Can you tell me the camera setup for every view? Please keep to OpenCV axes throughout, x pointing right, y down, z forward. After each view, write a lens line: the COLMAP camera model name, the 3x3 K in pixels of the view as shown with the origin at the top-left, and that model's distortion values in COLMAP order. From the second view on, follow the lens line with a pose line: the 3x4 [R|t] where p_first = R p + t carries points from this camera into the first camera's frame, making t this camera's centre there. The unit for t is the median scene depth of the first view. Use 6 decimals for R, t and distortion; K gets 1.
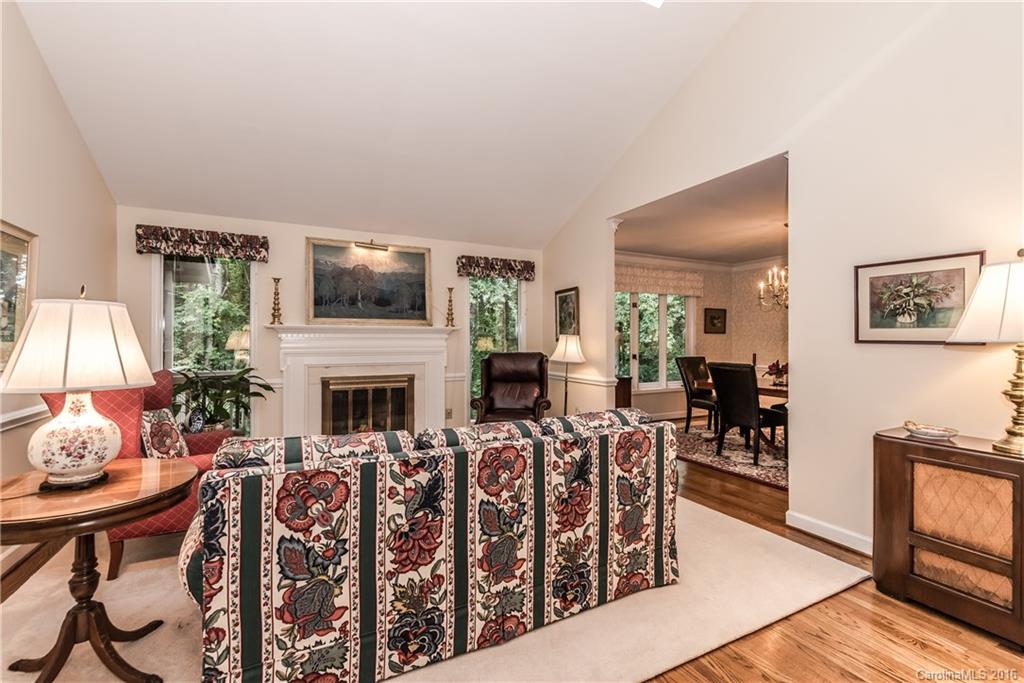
lens RADIAL K [[440.3, 0, 505.9], [0, 440.3, 341.4], [0, 0, 1]] dist [-0.000084, -0.000006]
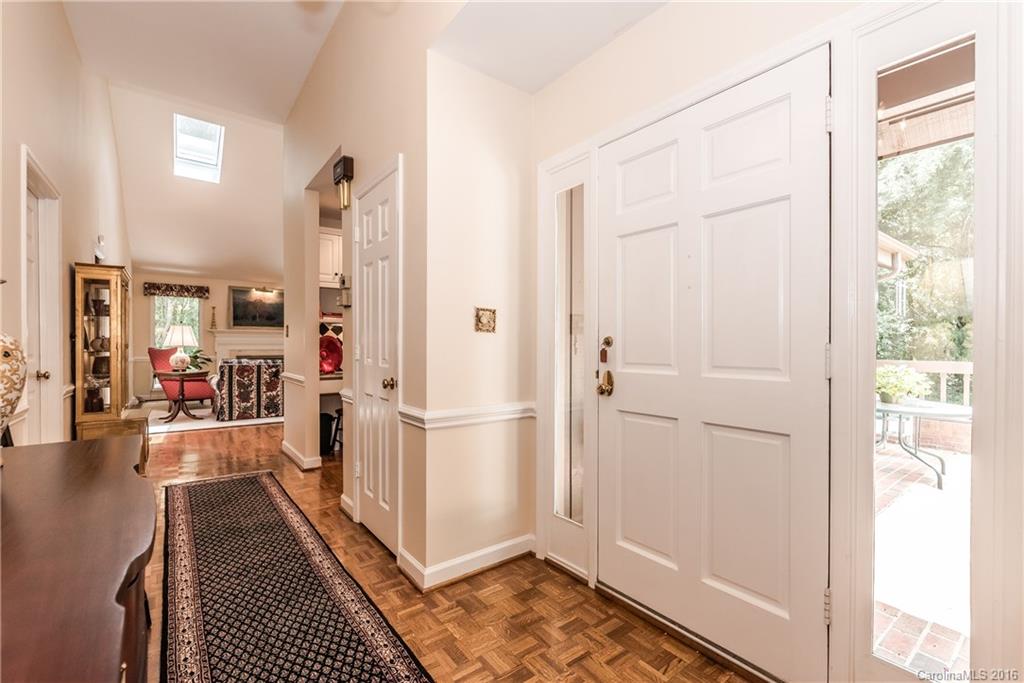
lens RADIAL K [[440.3, 0, 505.9], [0, 440.3, 341.4], [0, 0, 1]] dist [-0.000084, -0.000006]
pose [[0.981939, 0.002142, 0.189187, 1.133397], [-0.001358, 0.999990, -0.004274, 0.066458], [-0.189195, 0.003940, 0.981932, -3.357996]]
